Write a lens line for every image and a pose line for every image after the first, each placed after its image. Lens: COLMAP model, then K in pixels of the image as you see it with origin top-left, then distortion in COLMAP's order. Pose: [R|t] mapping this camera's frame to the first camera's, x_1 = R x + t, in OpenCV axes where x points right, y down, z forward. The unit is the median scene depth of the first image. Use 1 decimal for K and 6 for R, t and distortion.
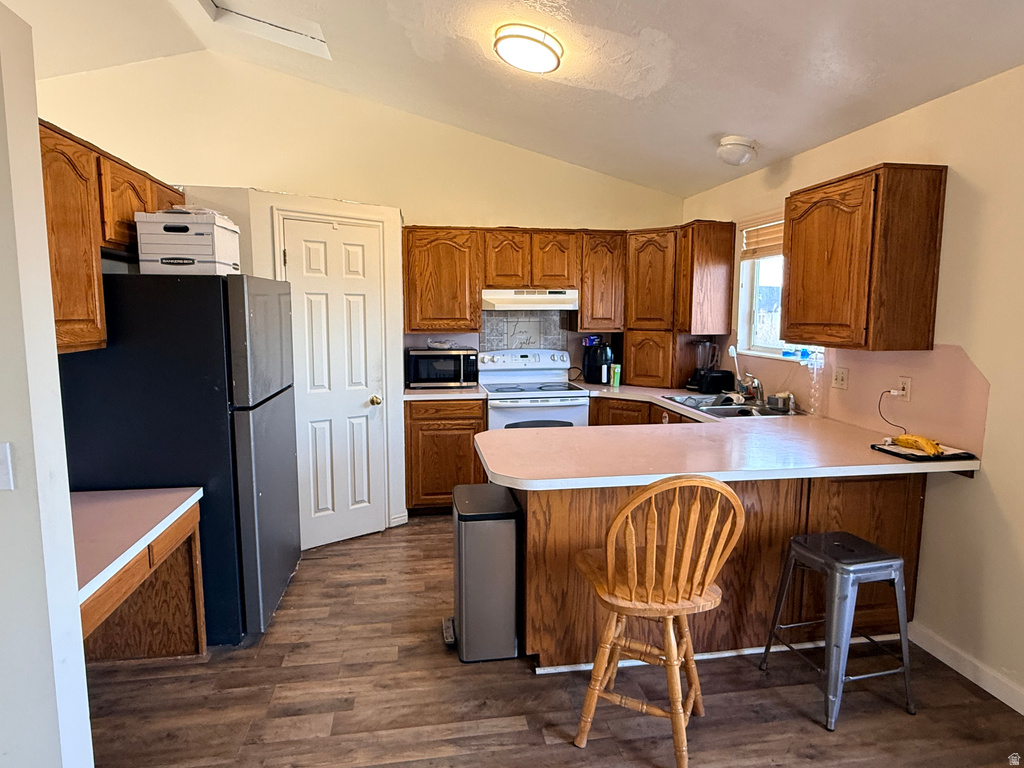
lens RADIAL K [[599.2, 0, 512.0], [0, 599.2, 384.0], [0, 0, 1]] dist [0.000185, -0.000516]
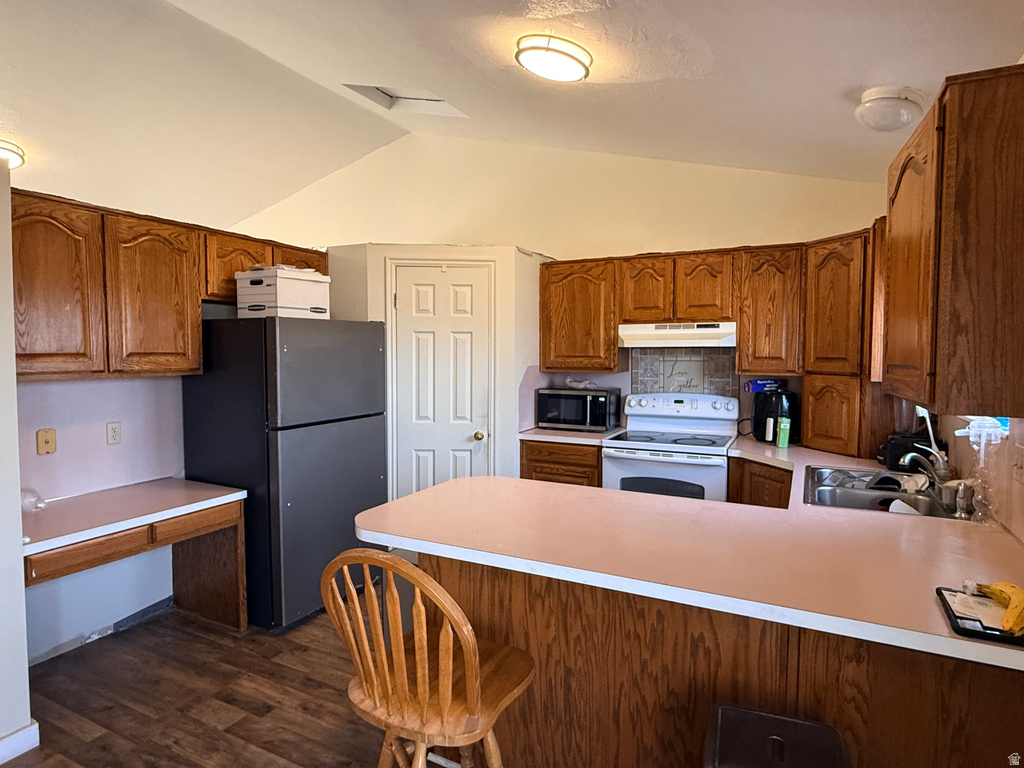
lens RADIAL K [[599.2, 0, 512.0], [0, 599.2, 384.0], [0, 0, 1]] dist [0.000185, -0.000516]
pose [[0.795383, 0.033827, -0.605162, 0.375919], [-0.075011, 0.996259, -0.042901, -0.018292], [0.601447, 0.079517, 0.794945, 0.196549]]
